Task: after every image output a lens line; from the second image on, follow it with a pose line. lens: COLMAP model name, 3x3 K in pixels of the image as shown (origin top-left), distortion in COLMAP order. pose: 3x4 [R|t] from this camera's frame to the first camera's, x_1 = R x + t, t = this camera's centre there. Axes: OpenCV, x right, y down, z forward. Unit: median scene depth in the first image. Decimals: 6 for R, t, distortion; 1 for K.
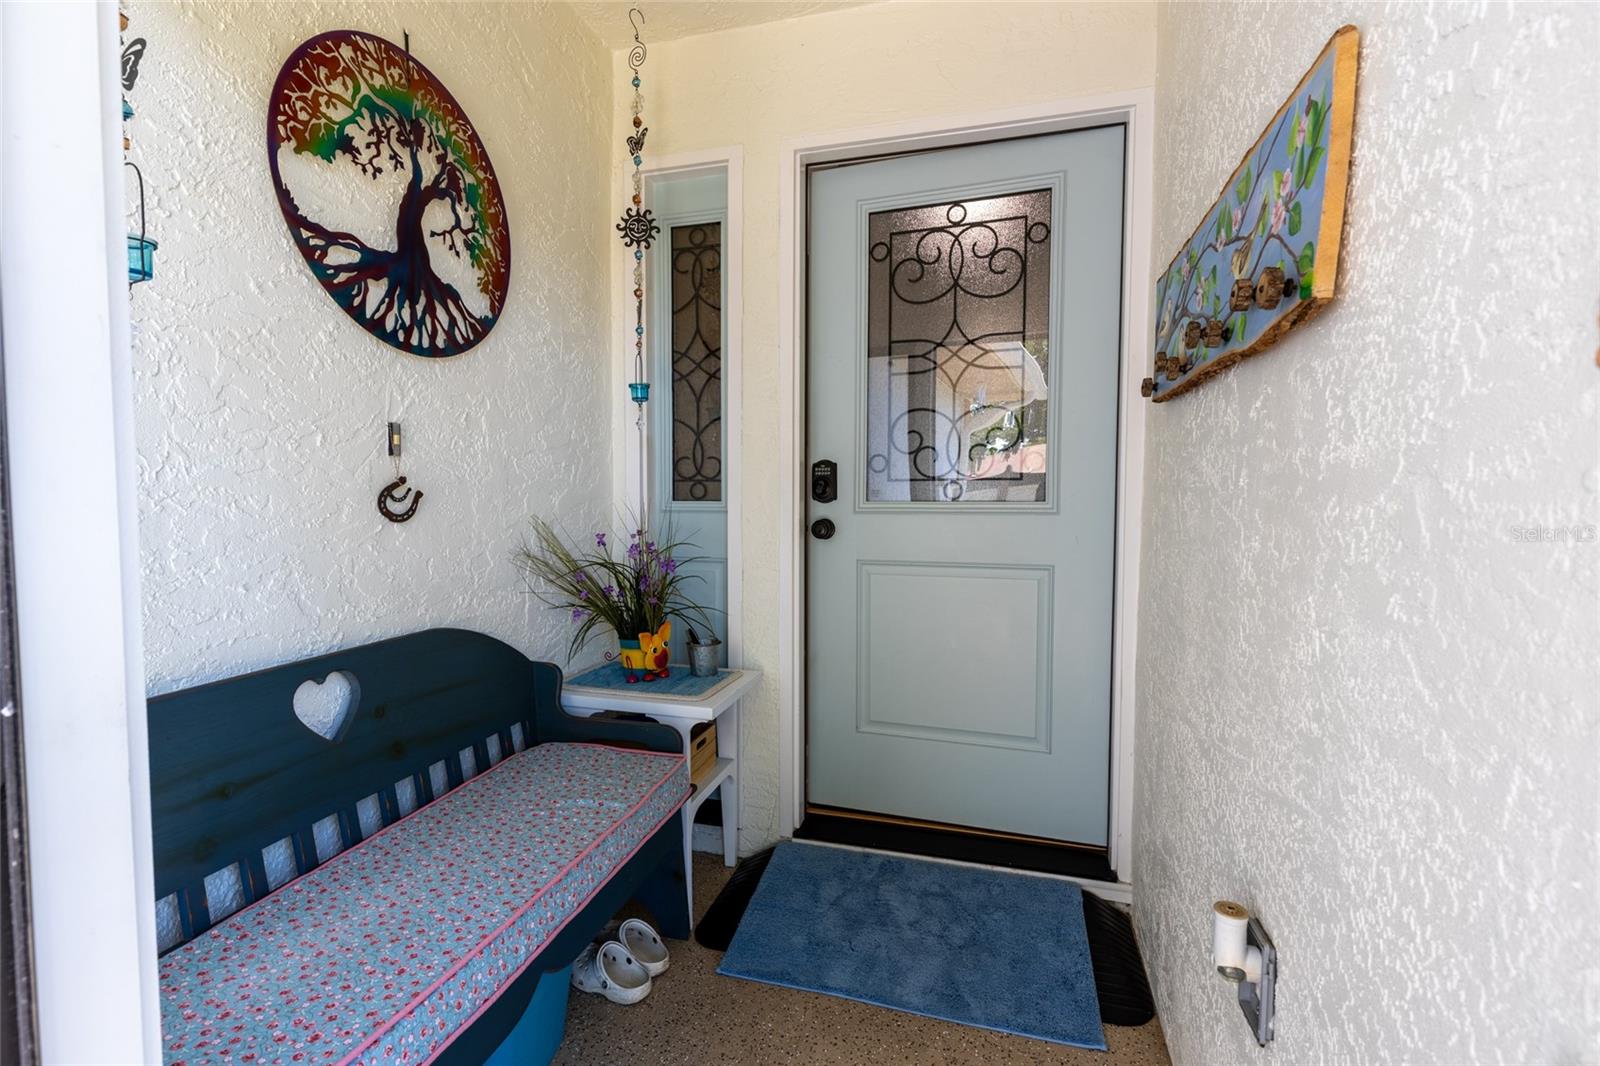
lens RADIAL K [[718.0, 0, 801.4], [0, 718.0, 540.2], [0, 0, 1]] dist [0.004603, -0.000083]
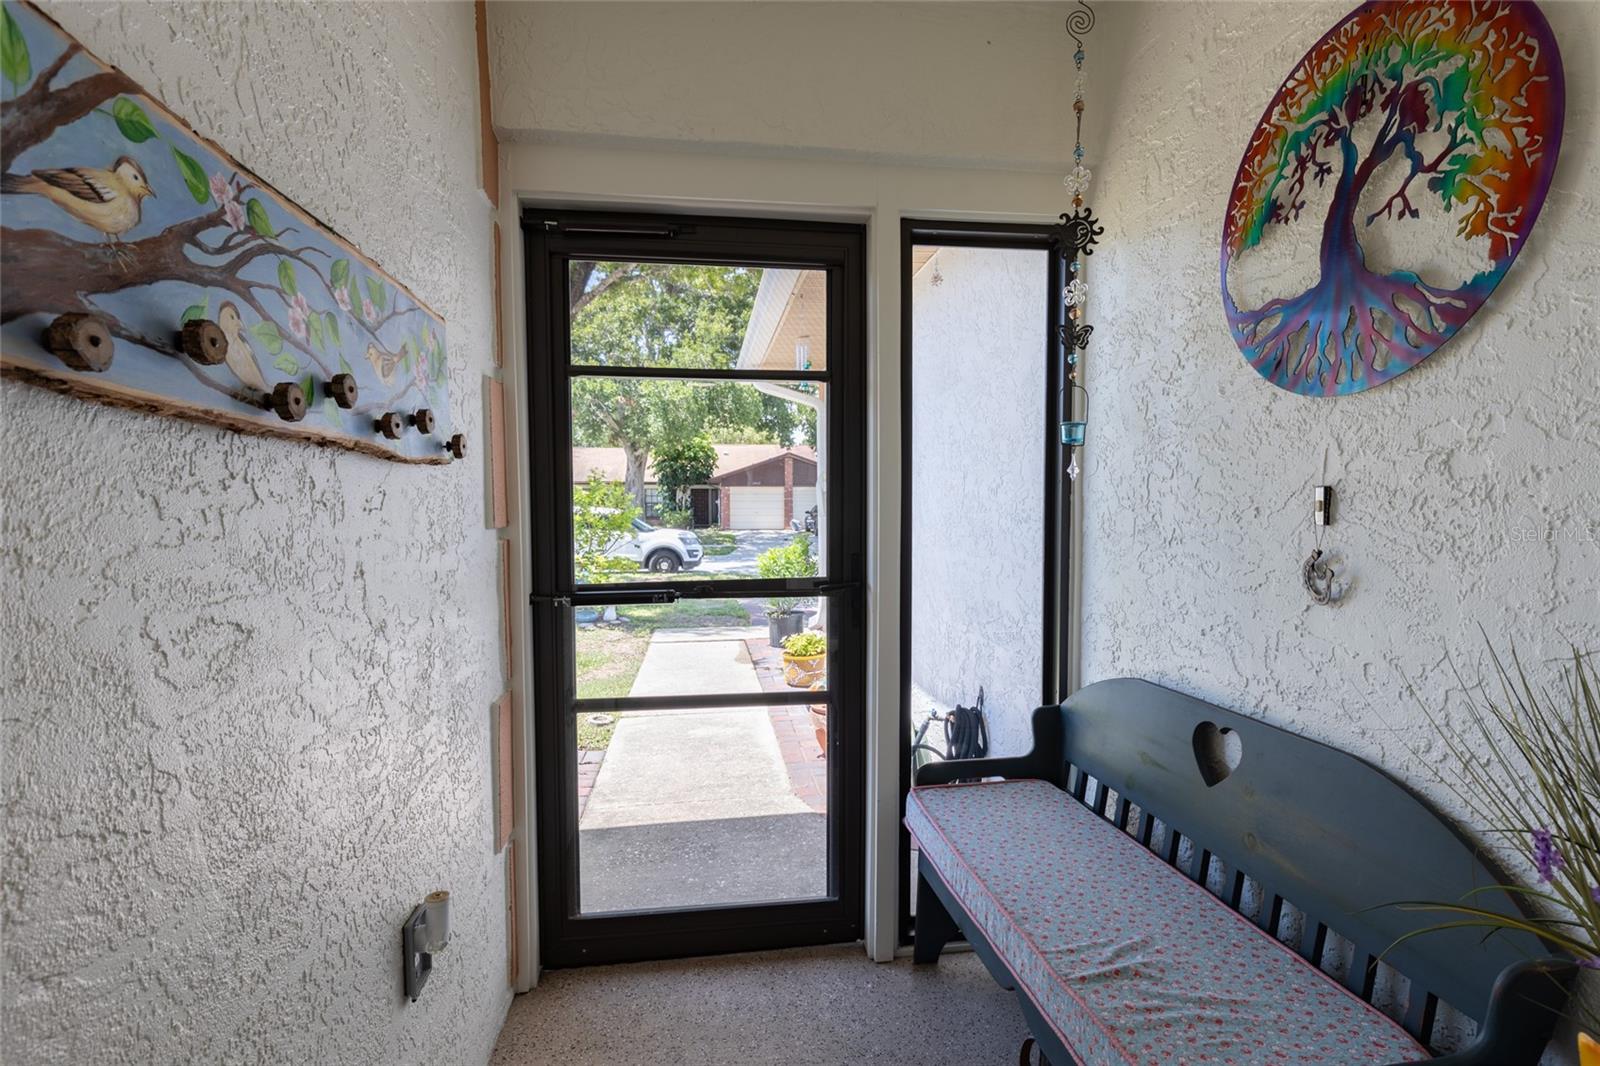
lens RADIAL K [[718.0, 0, 801.4], [0, 718.0, 540.2], [0, 0, 1]] dist [0.004603, -0.000083]
pose [[-0.908263, 0.017537, -0.418033, 0.337051], [-0.025375, 0.994973, 0.096873, -0.168894], [0.417630, 0.098593, -0.903252, 1.532396]]
